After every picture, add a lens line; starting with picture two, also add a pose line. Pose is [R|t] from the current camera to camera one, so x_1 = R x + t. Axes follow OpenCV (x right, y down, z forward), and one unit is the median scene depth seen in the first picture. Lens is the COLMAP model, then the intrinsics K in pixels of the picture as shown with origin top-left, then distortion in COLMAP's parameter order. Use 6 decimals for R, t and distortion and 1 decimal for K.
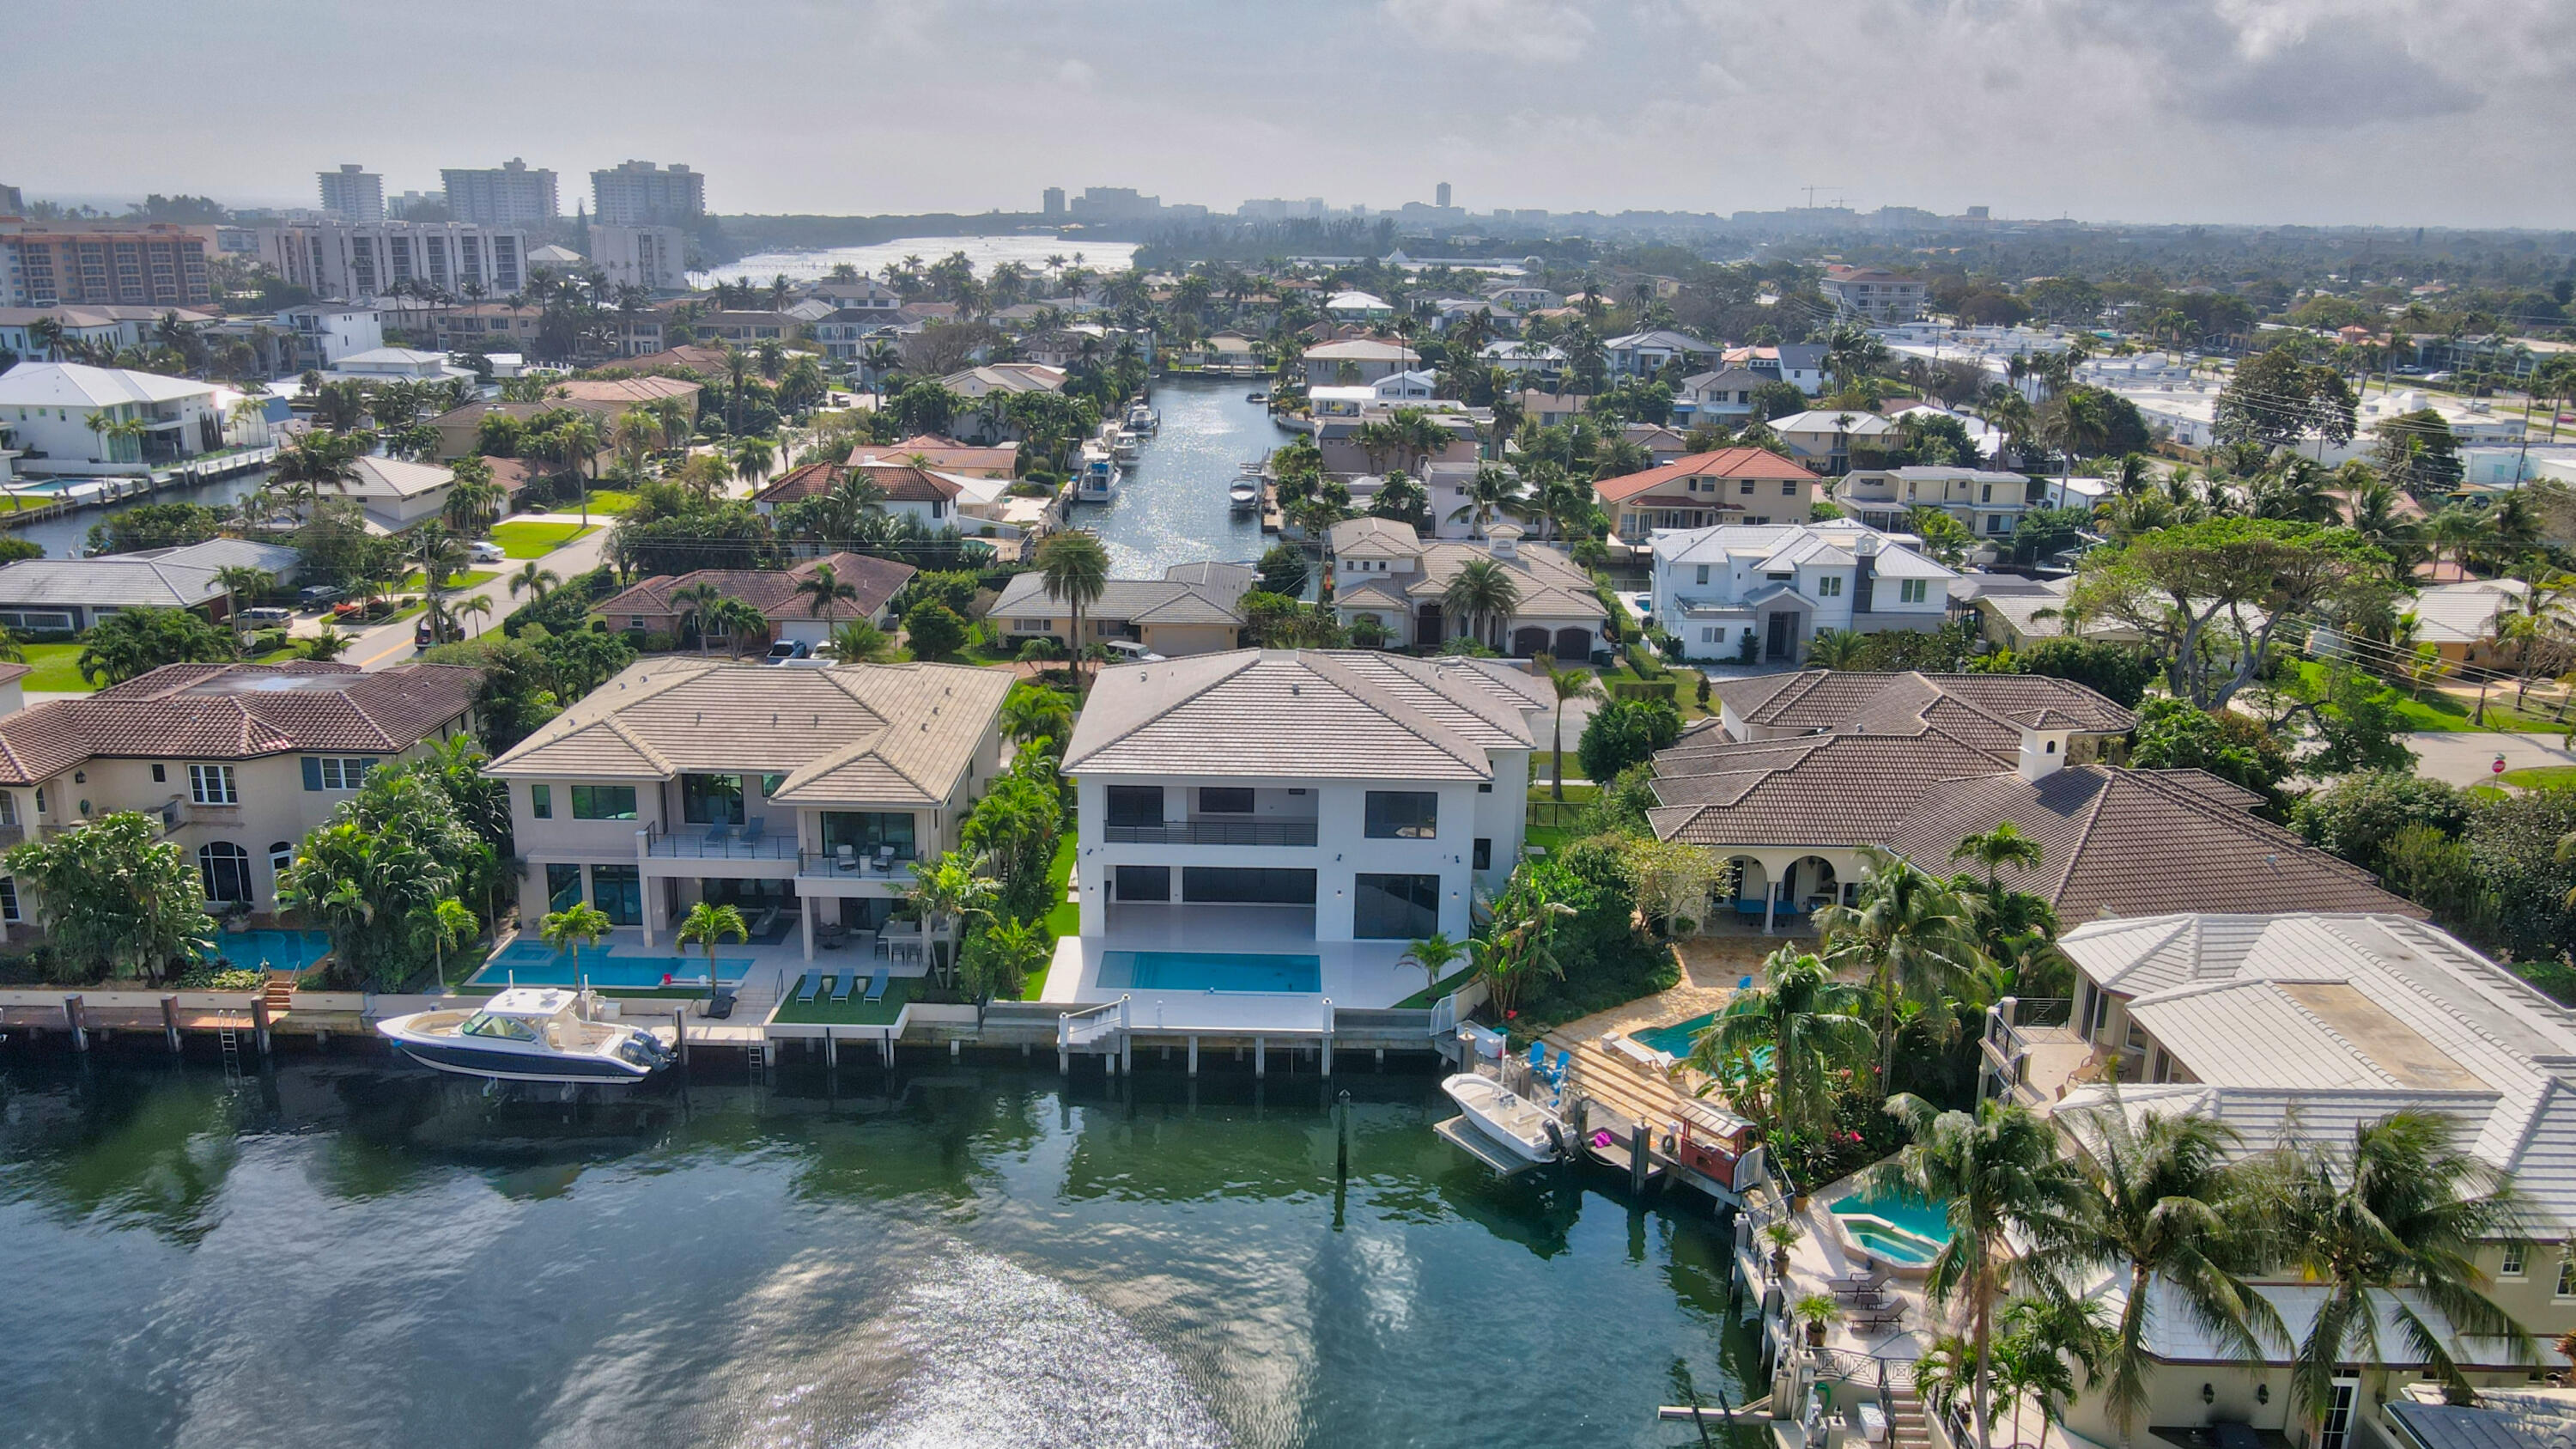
lens RADIAL K [[1915.5, 0, 1283.0], [0, 1915.5, 725.2], [0, 0, 1]] dist [0.033853, 0.005208]
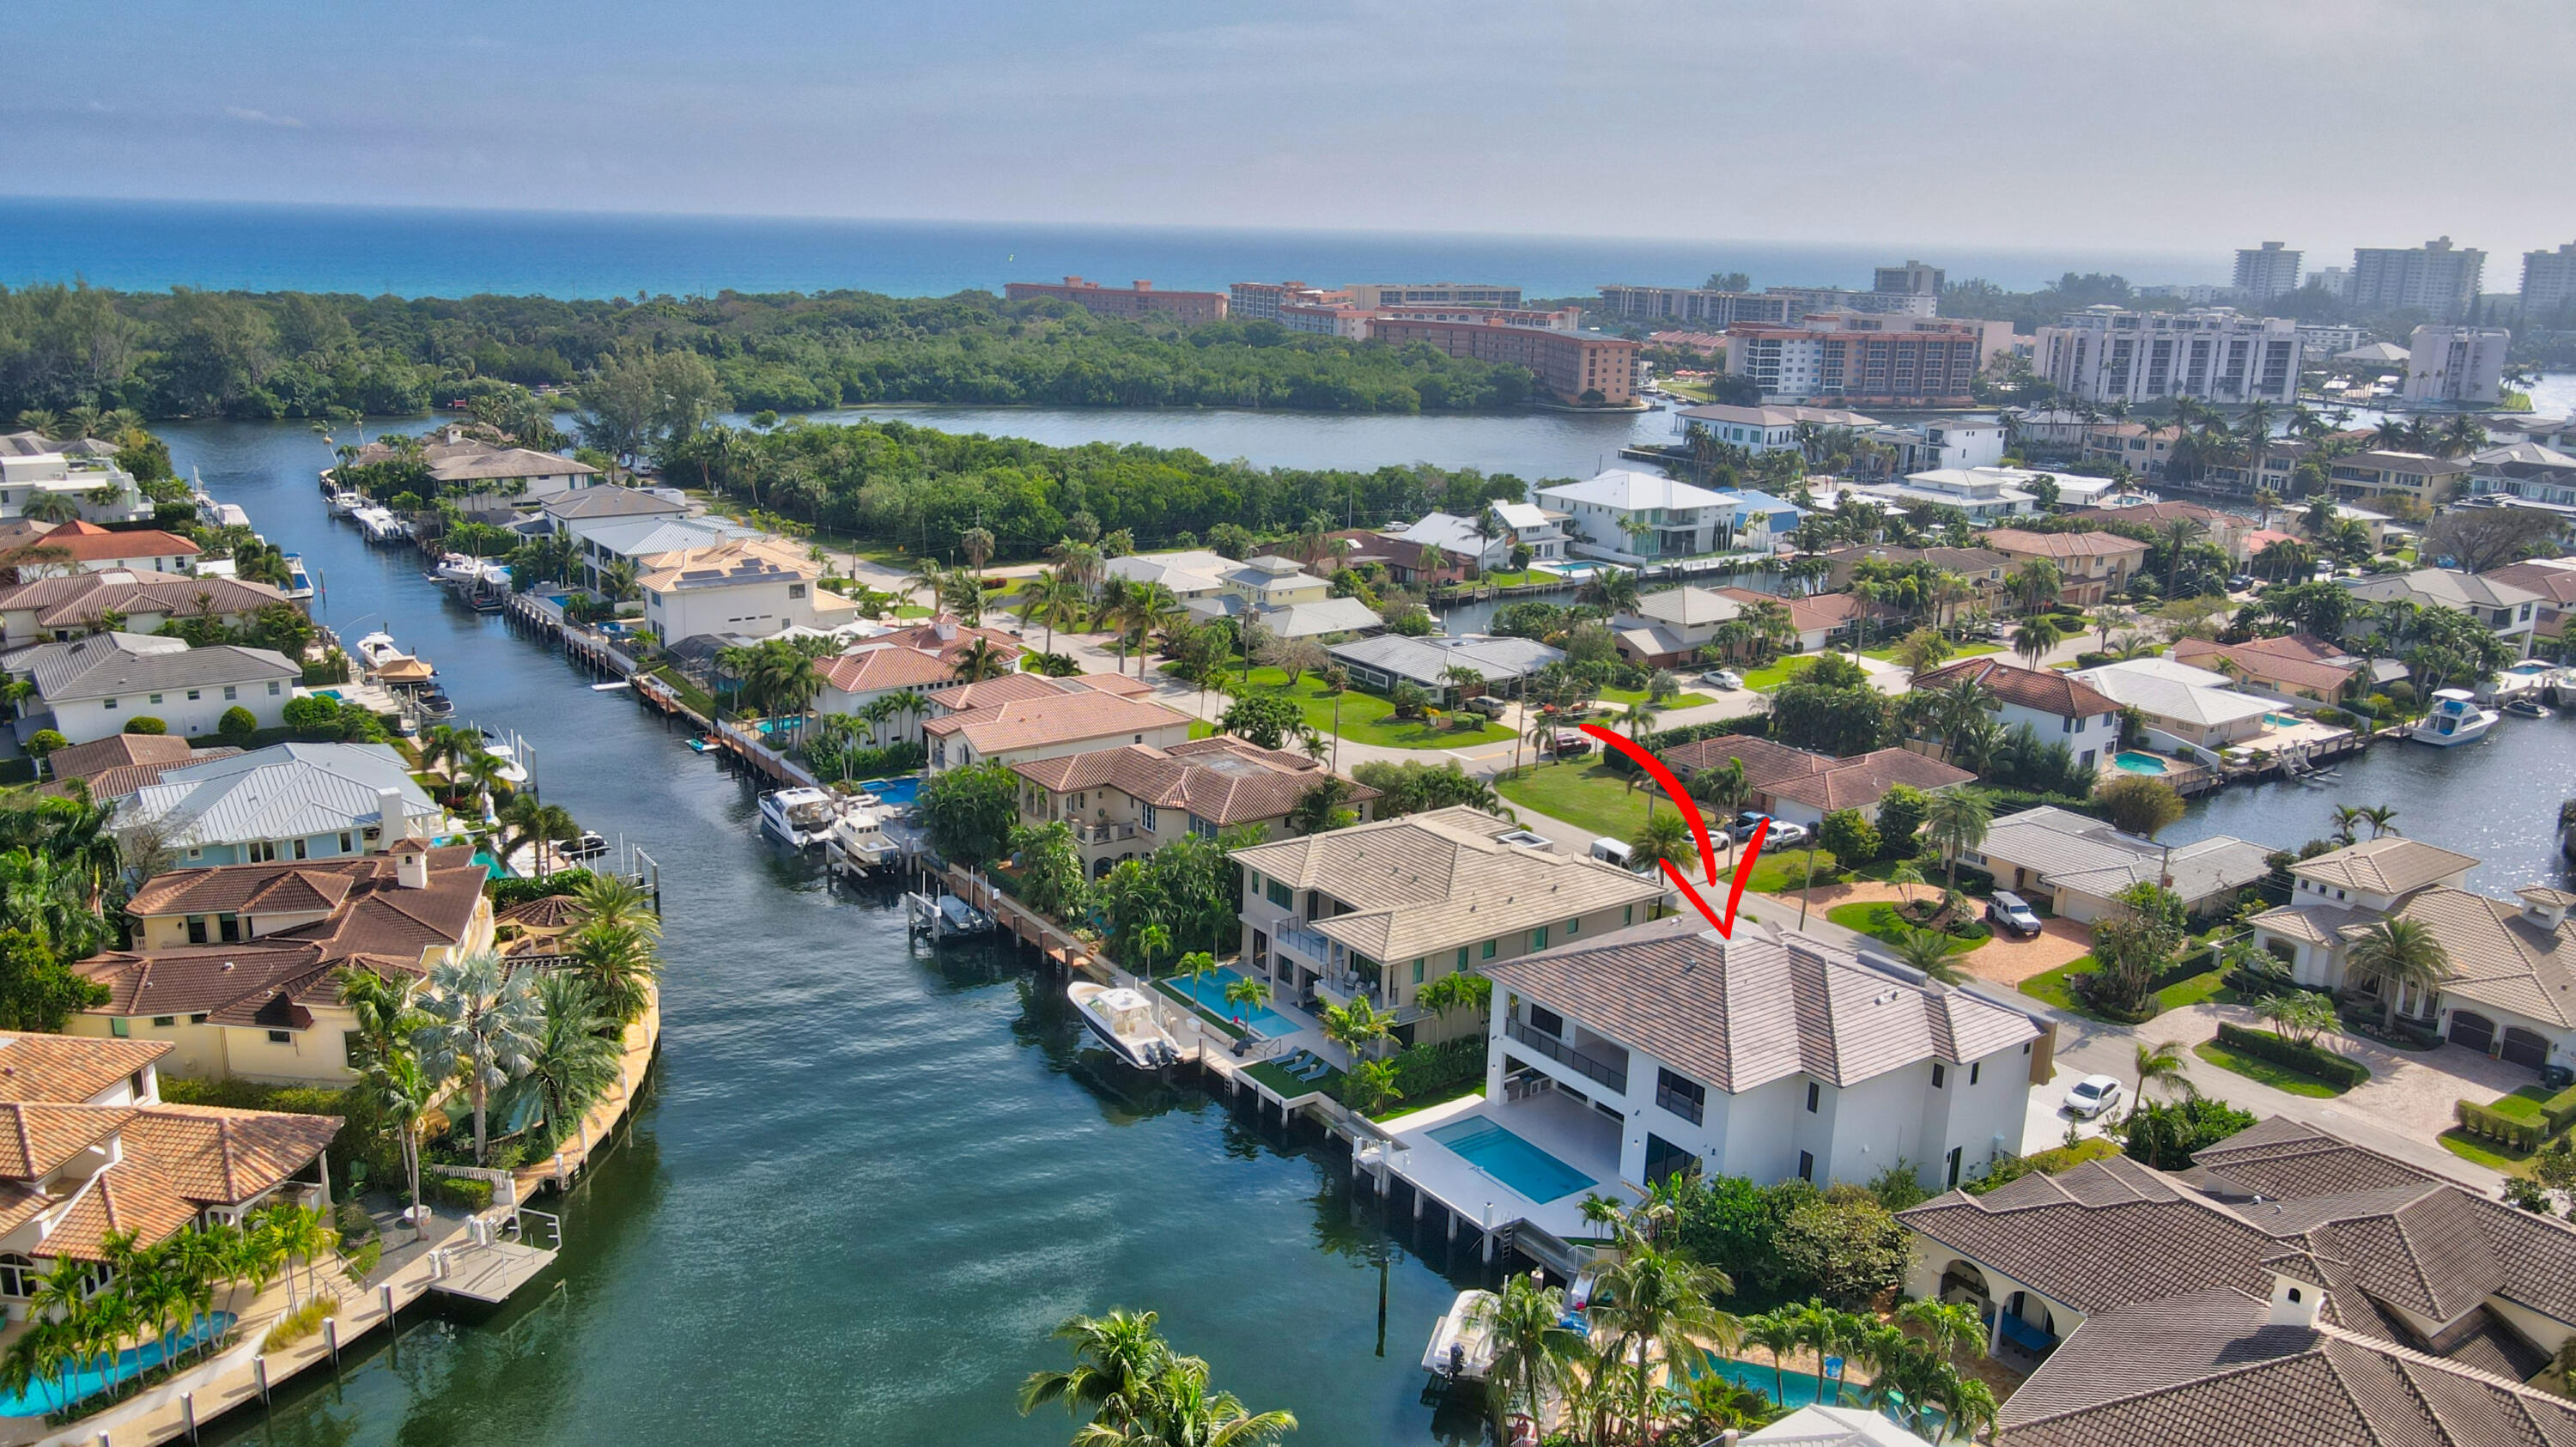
lens RADIAL K [[1915.3, 0, 1291.7], [0, 1915.3, 722.7], [0, 0, 1]] dist [0.033853, 0.005208]
pose [[0.606234, 0.209845, -0.767102, 0.262605], [-0.232931, 0.969112, 0.081023, -0.072774], [0.760410, 0.129563, 0.636388, 0.018213]]
